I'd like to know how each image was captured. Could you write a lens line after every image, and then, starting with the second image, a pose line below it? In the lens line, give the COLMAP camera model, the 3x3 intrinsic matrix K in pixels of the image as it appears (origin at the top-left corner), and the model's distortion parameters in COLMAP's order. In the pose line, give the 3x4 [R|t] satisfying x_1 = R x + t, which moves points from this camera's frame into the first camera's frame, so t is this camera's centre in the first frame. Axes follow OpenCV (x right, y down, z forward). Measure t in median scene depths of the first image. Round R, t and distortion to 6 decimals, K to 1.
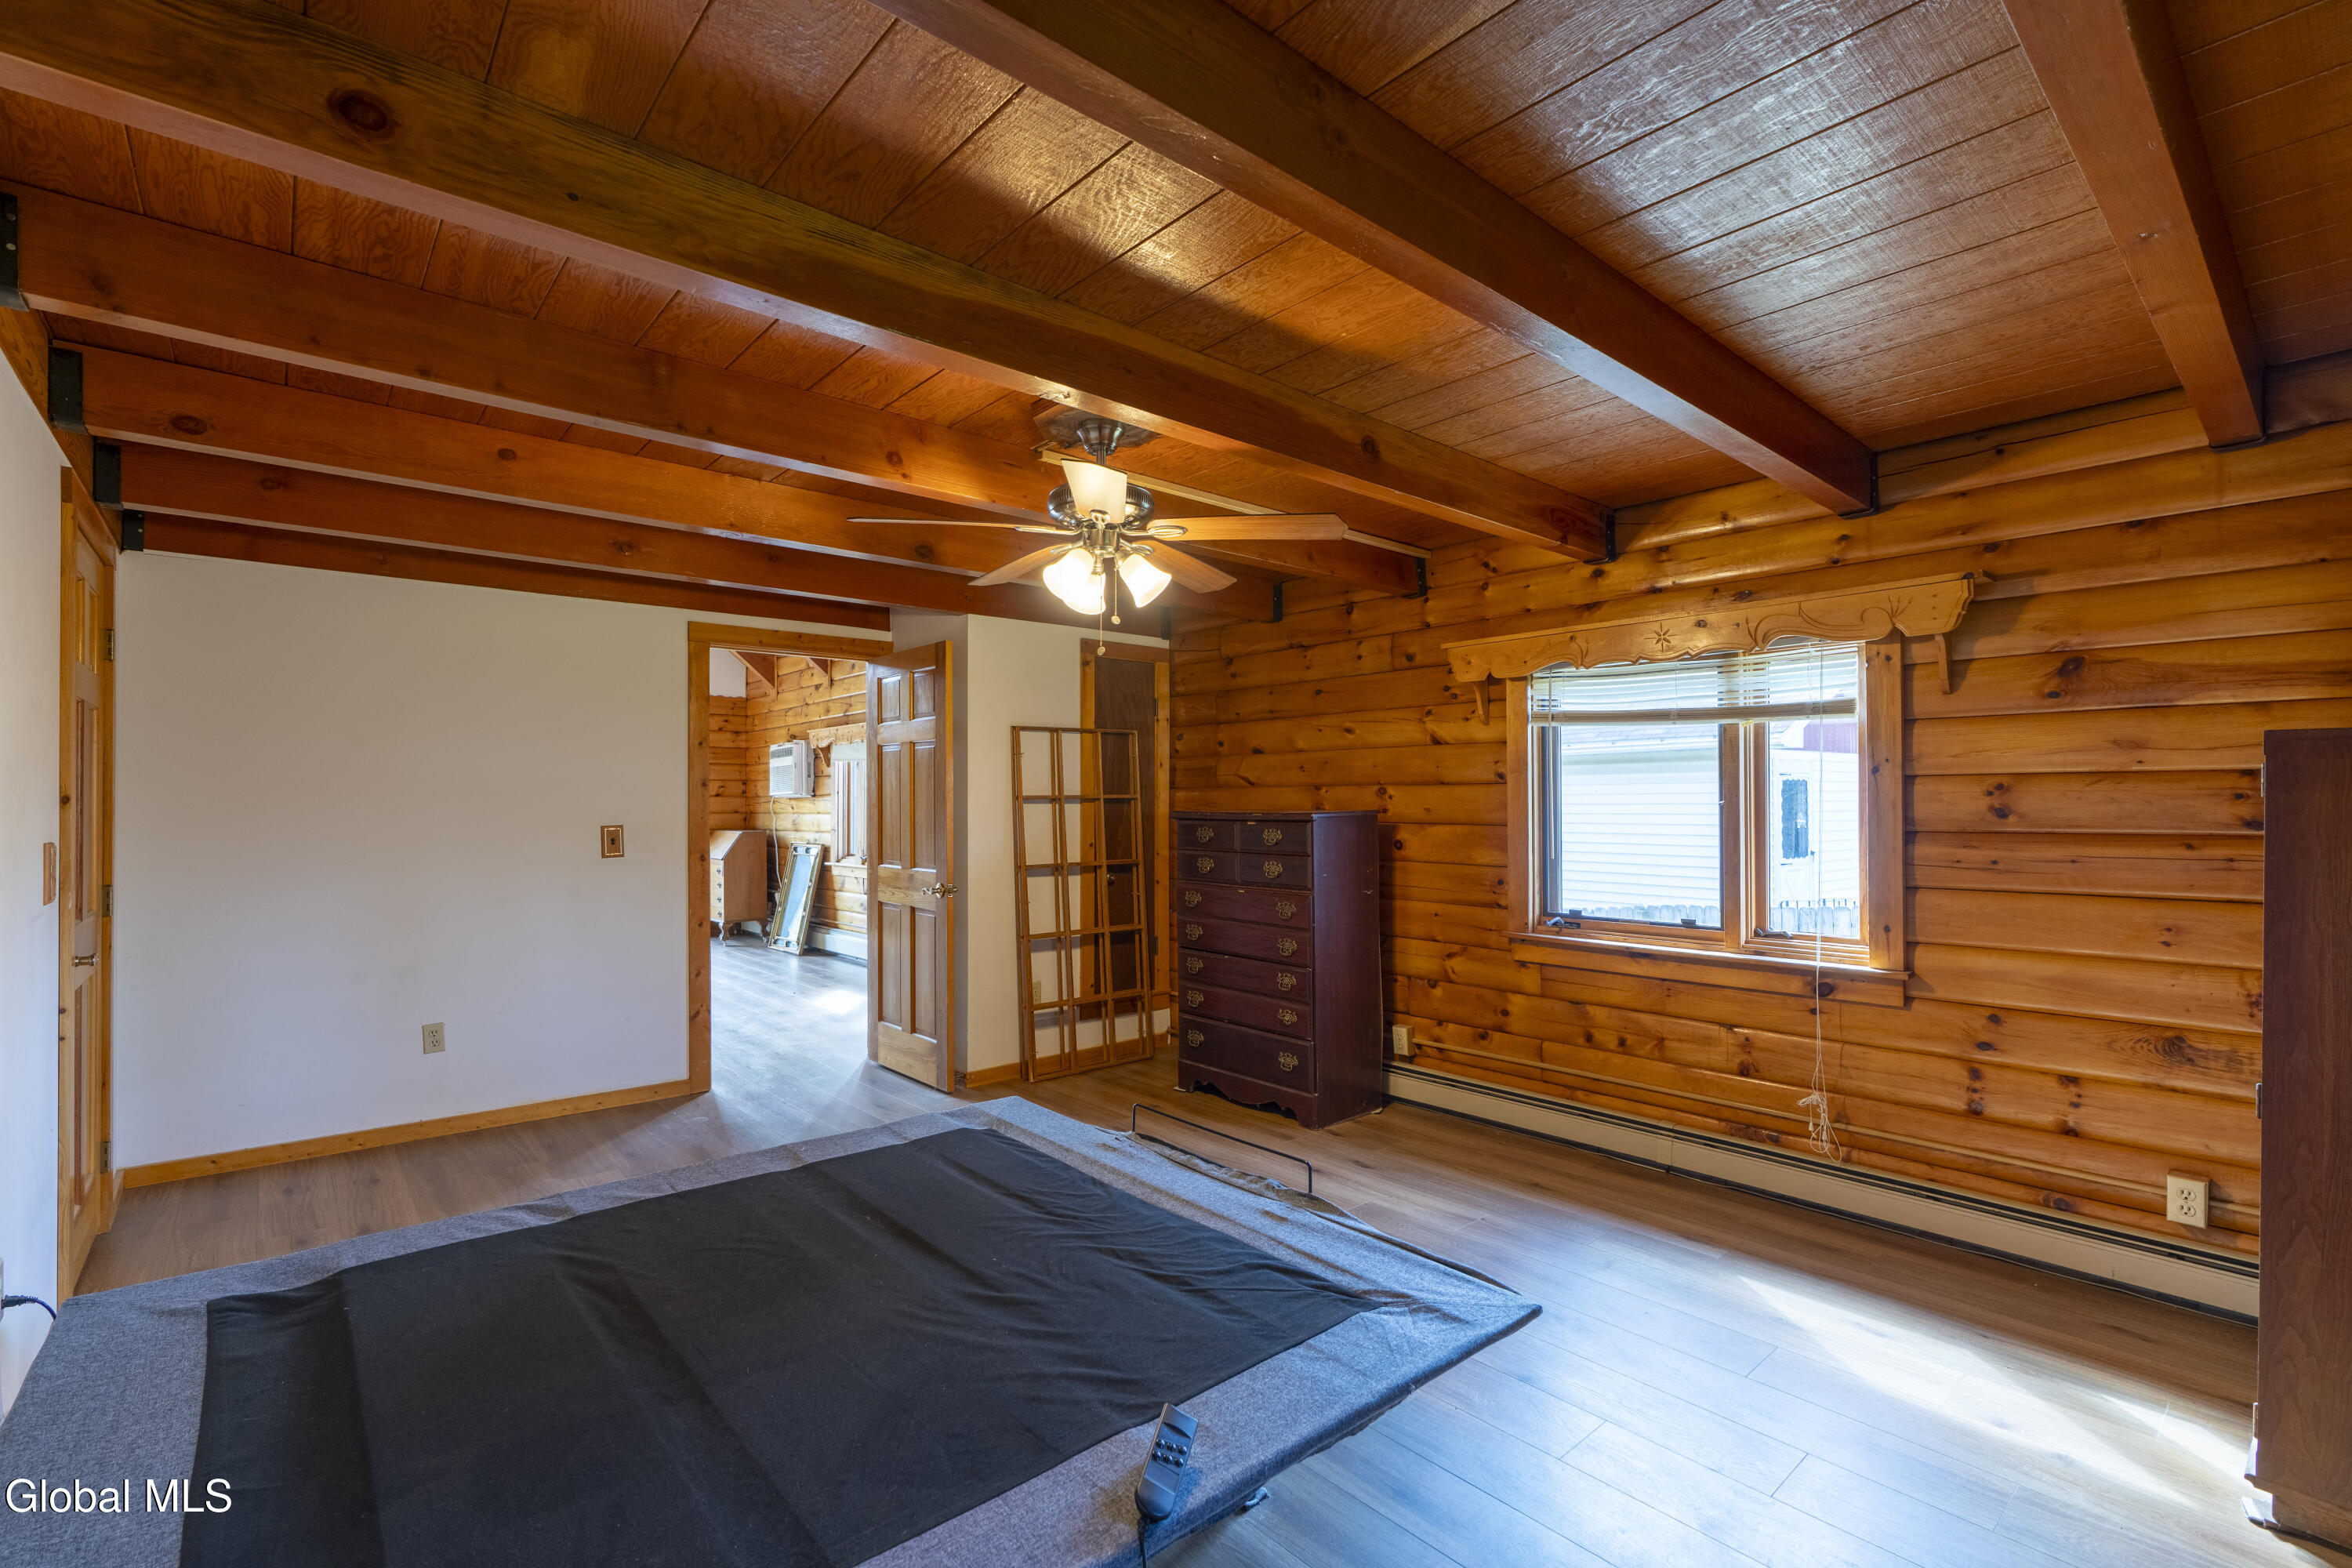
lens RADIAL K [[1053.0, 0, 1157.6], [0, 1053.0, 783.3], [0, 0, 1]] dist [-0.003260, 0.000309]
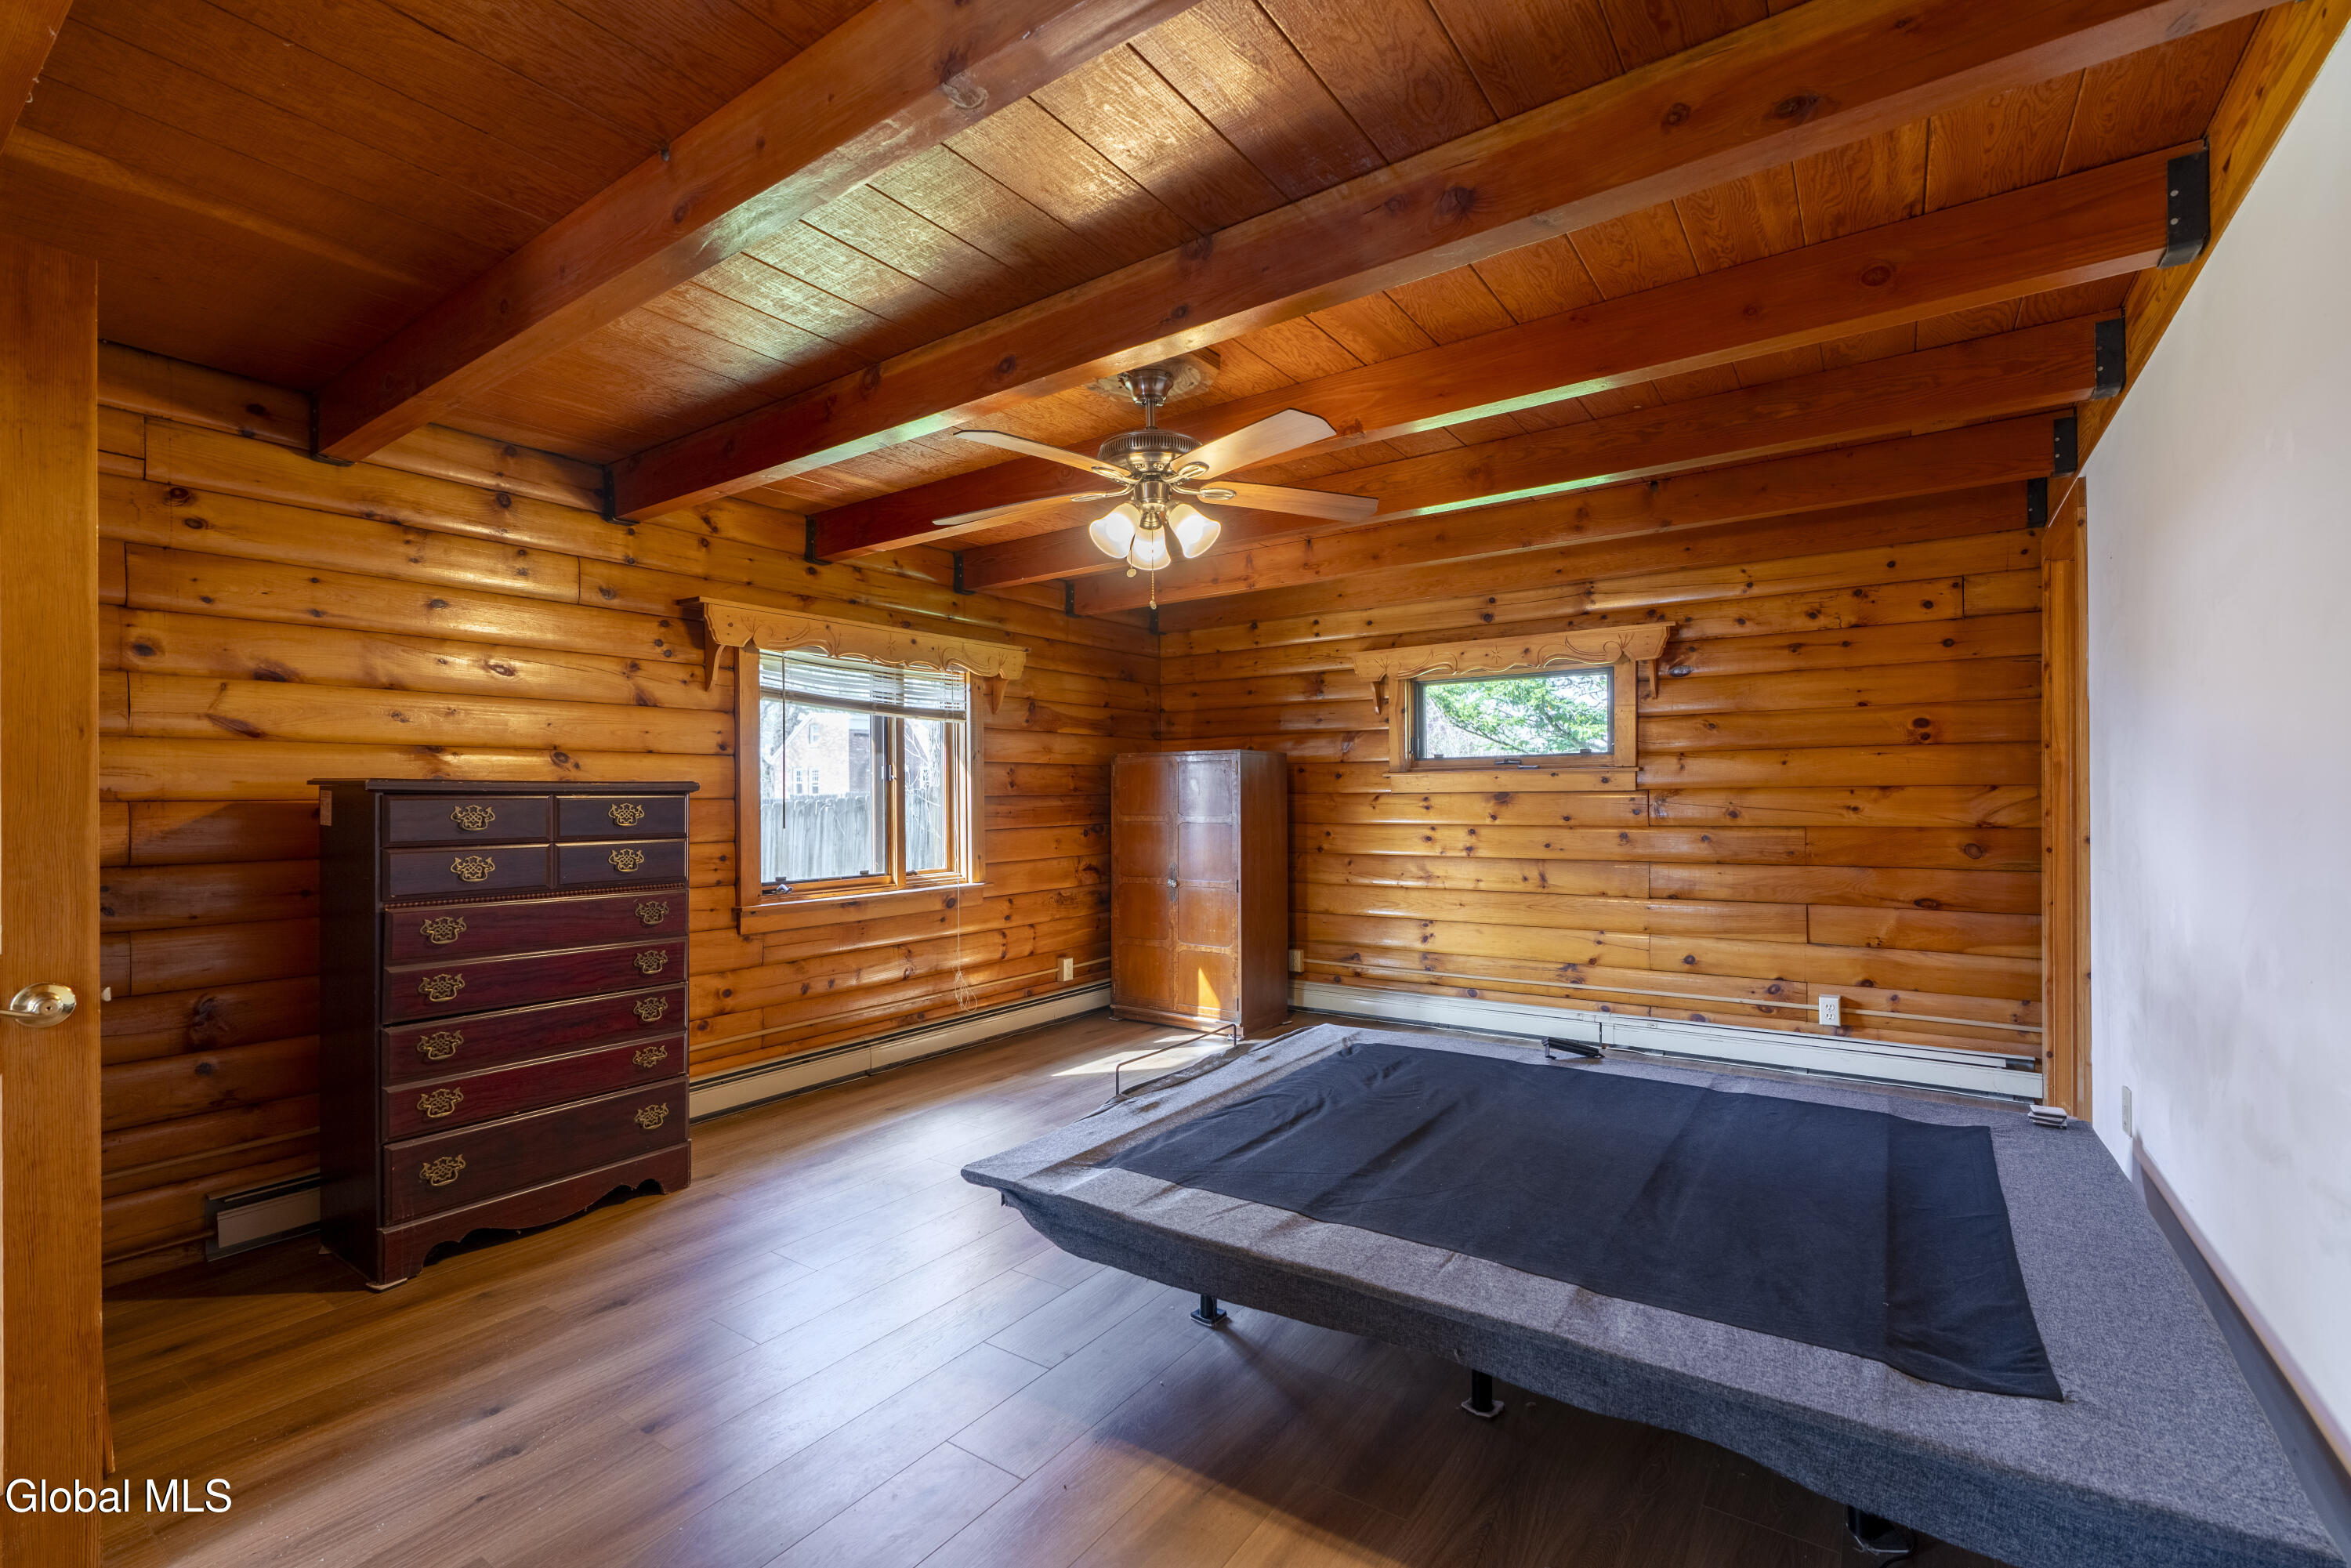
lens RADIAL K [[1052.5, 0, 1156.3], [0, 1052.5, 794.5], [0, 0, 1]] dist [-0.003260, 0.000309]
pose [[-0.243010, 0.006059, 0.970005, -0.881288], [-0.004683, 0.999962, -0.007419, 0.052334], [-0.970012, -0.006345, -0.242972, 1.078310]]
